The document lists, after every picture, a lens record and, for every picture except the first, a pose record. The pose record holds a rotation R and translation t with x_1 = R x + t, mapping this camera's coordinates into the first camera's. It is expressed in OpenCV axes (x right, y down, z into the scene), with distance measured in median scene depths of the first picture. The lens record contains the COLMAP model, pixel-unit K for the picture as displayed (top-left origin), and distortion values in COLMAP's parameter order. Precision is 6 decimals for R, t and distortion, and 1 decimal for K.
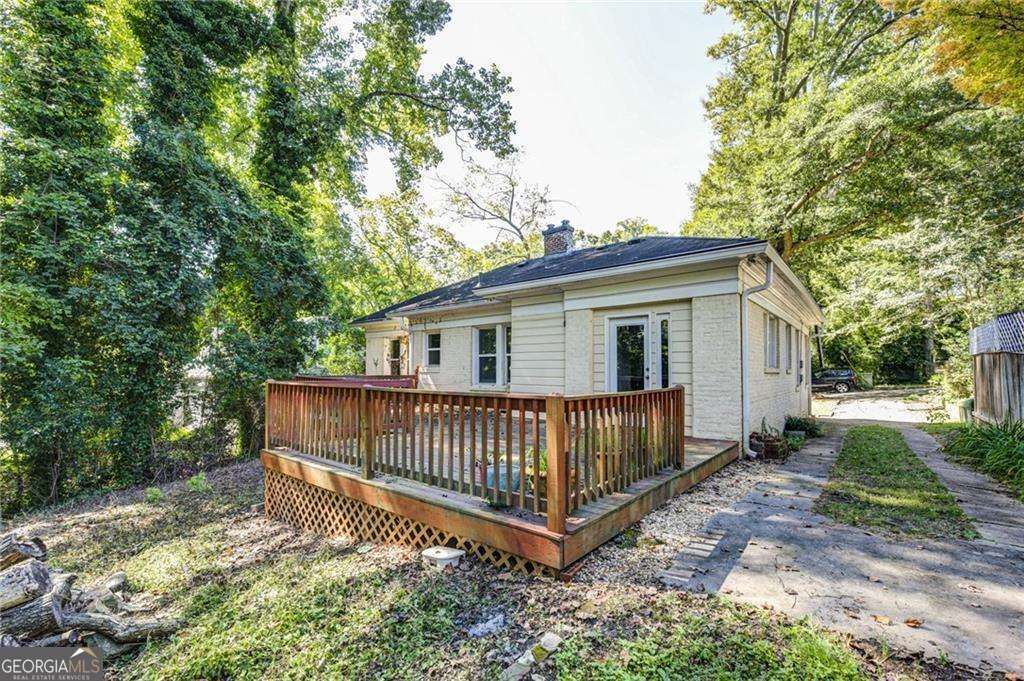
lens RADIAL K [[441.2, 0, 511.0], [0, 441.2, 341.2], [0, 0, 1]] dist [-0.000460, -0.000010]
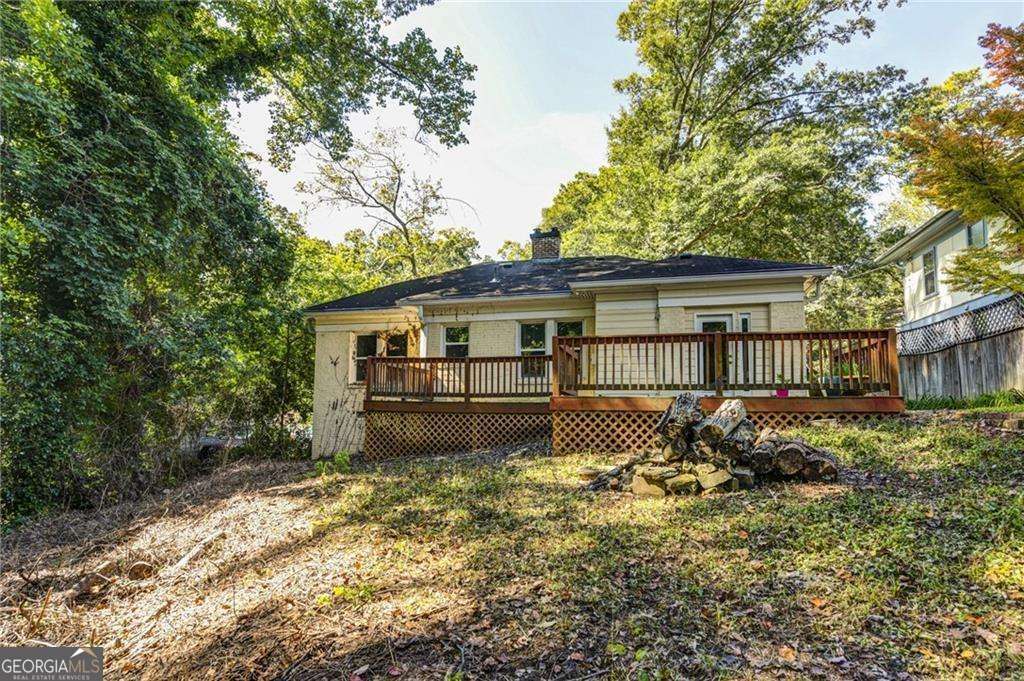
lens RADIAL K [[567.2, 0, 513.3], [0, 567.2, 345.0], [0, 0, 1]] dist [-0.000253, -0.000223]
pose [[0.902300, 0.060976, 0.426775, -0.425072], [-0.035752, 0.997121, -0.066876, 0.071906], [-0.429624, 0.045085, 0.901882, -0.095701]]
